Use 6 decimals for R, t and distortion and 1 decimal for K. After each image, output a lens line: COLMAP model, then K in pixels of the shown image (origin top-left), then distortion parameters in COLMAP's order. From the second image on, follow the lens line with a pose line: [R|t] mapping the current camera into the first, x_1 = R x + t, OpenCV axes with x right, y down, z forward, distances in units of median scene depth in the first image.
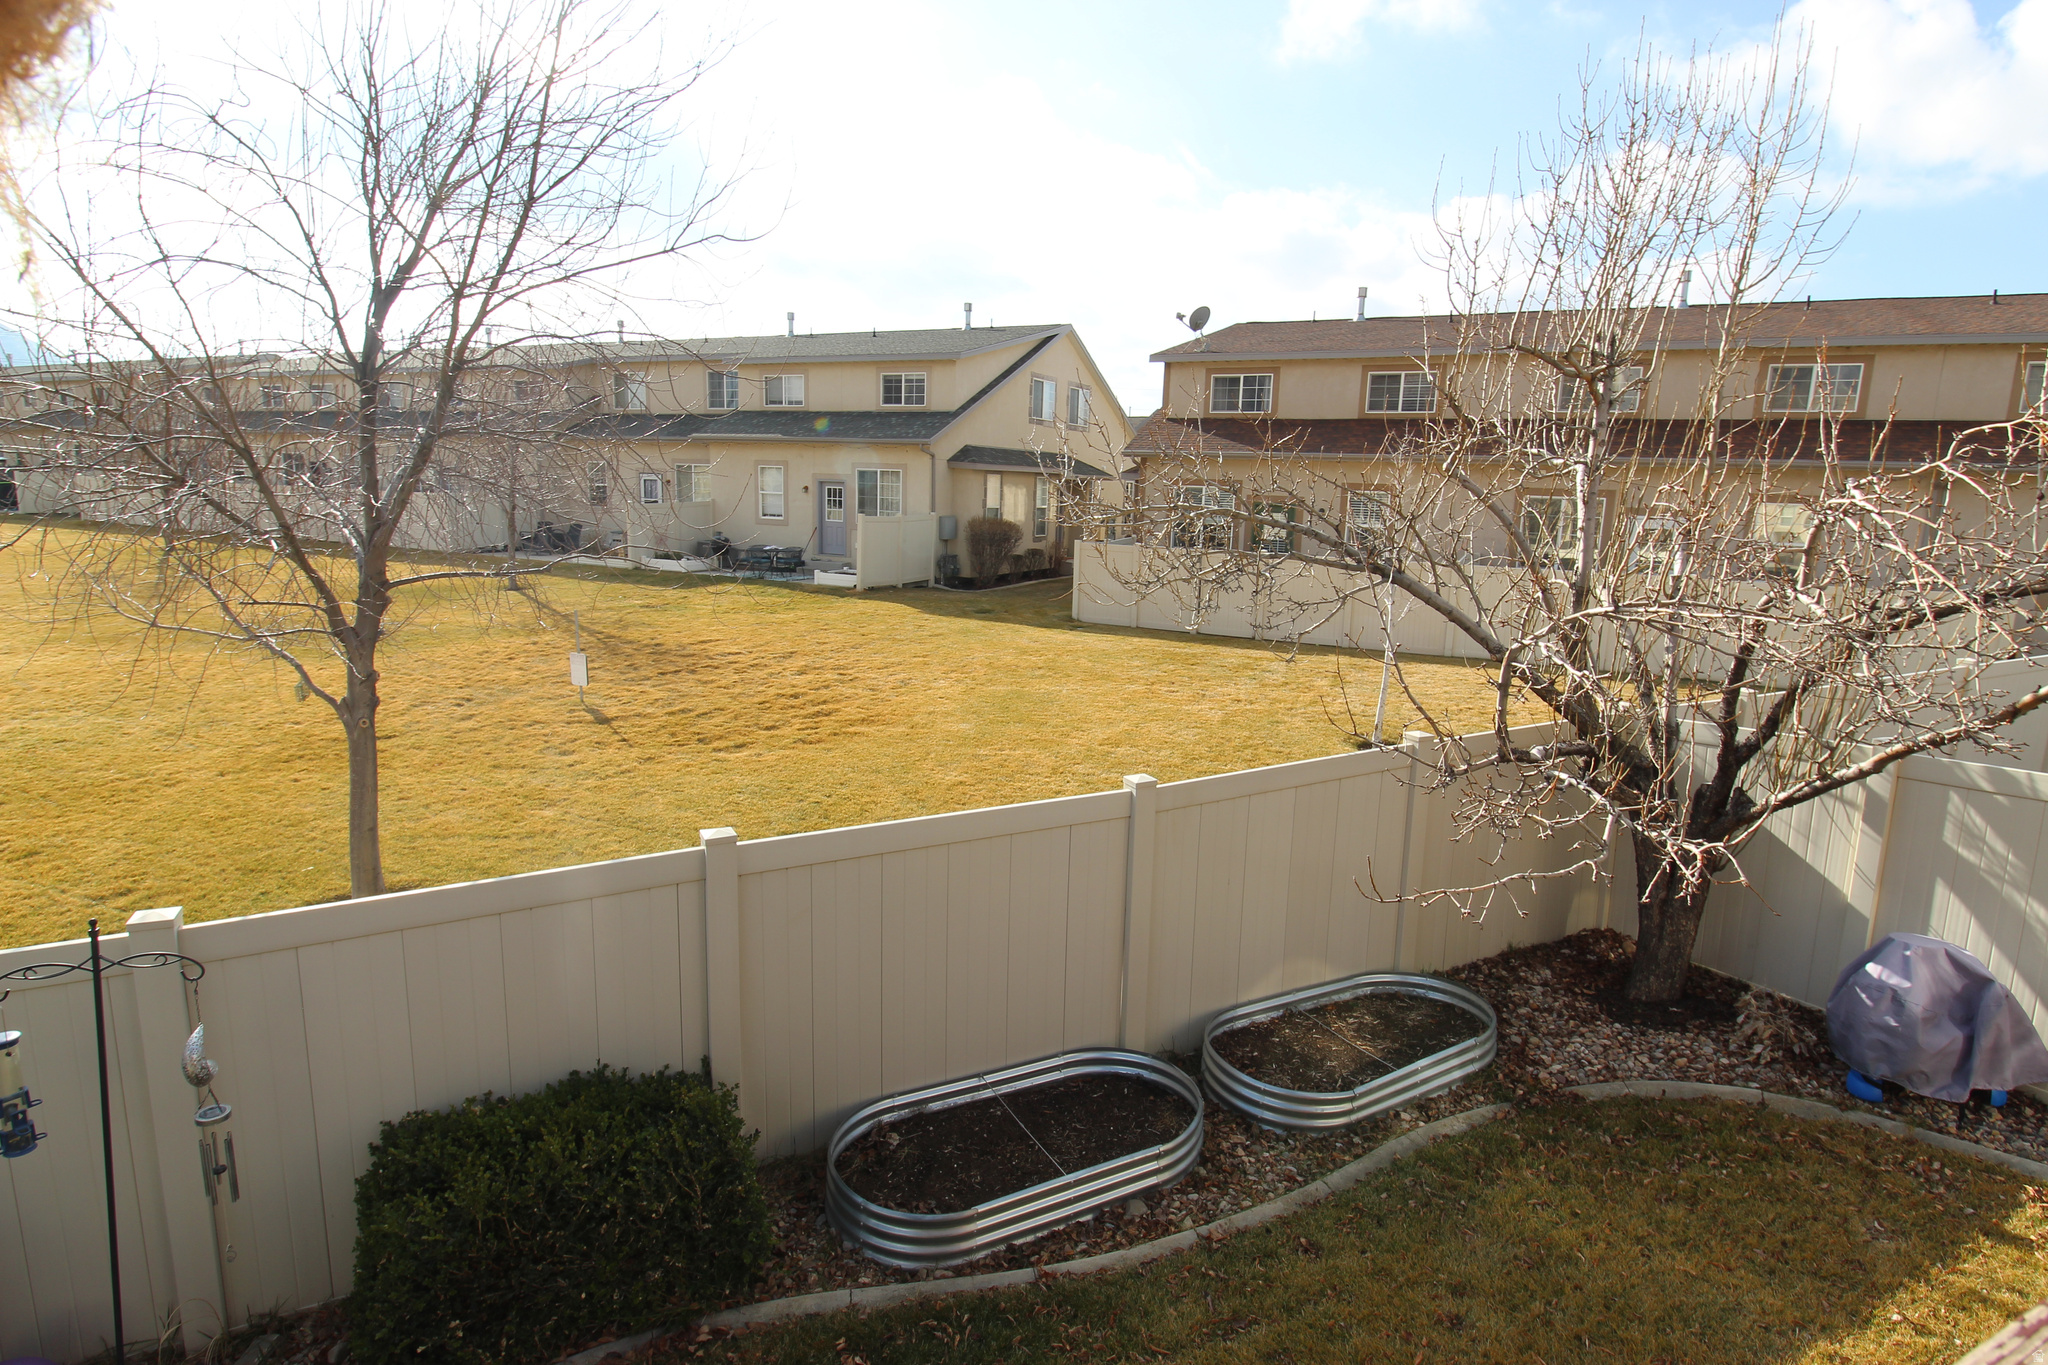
lens RADIAL K [[1010.0, 0, 1026.0], [0, 1010.0, 674.1], [0, 0, 1]] dist [-0.003655, -0.001016]
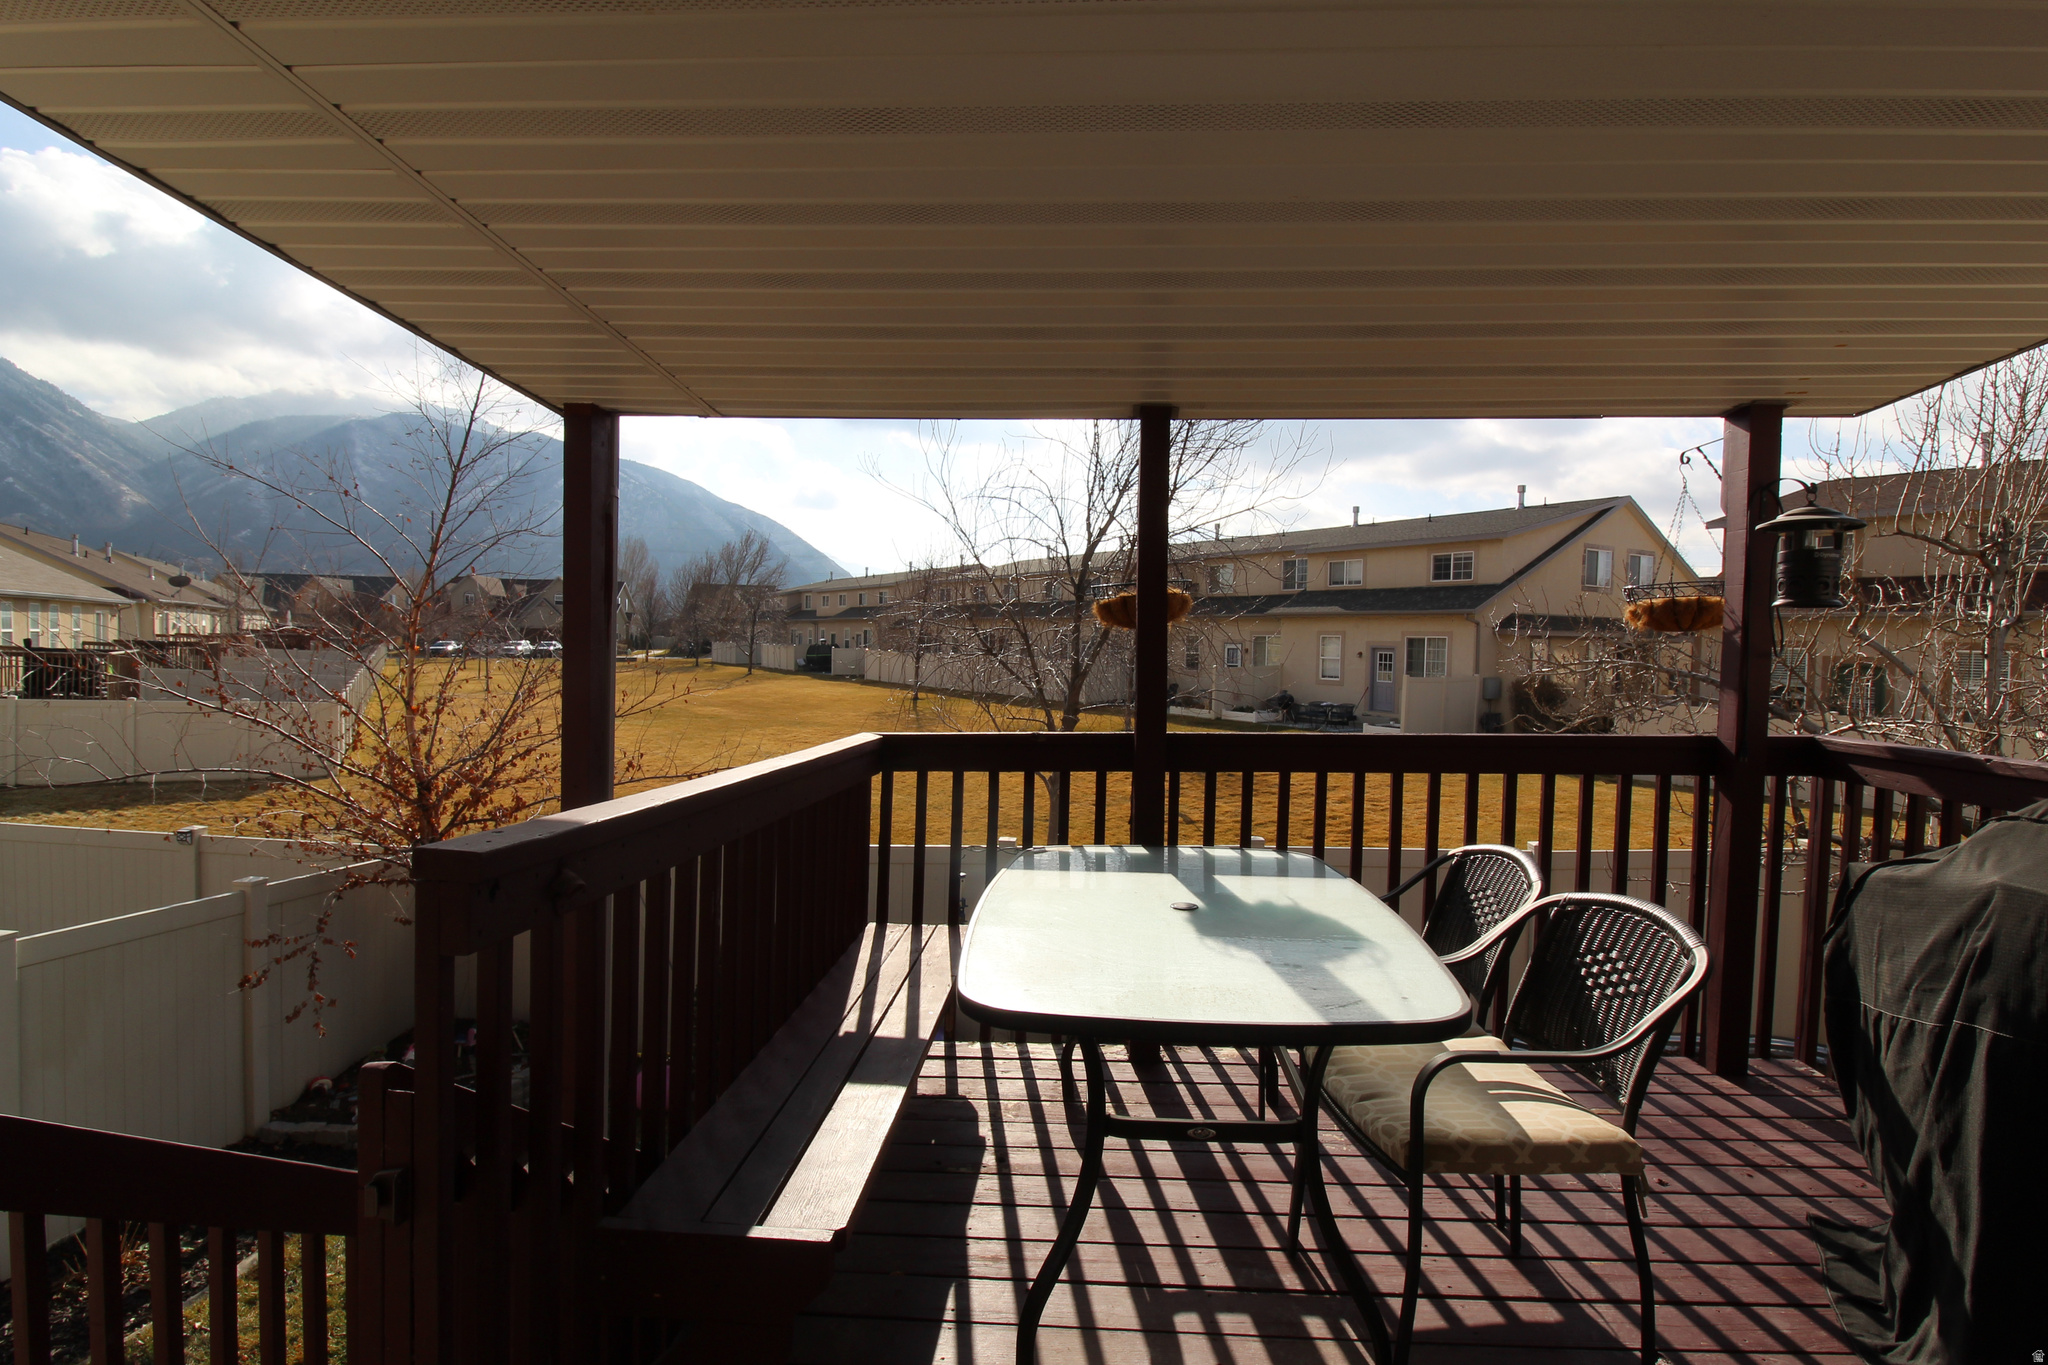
lens RADIAL K [[963.0, 0, 1031.6], [0, 963.0, 690.2], [0, 0, 1]] dist [-0.000188, -0.000039]
pose [[0.848705, 0.010000, -0.528773, 0.048481], [-0.086869, 0.988878, -0.120727, 0.024657], [0.521684, 0.148395, 0.840134, -0.125750]]
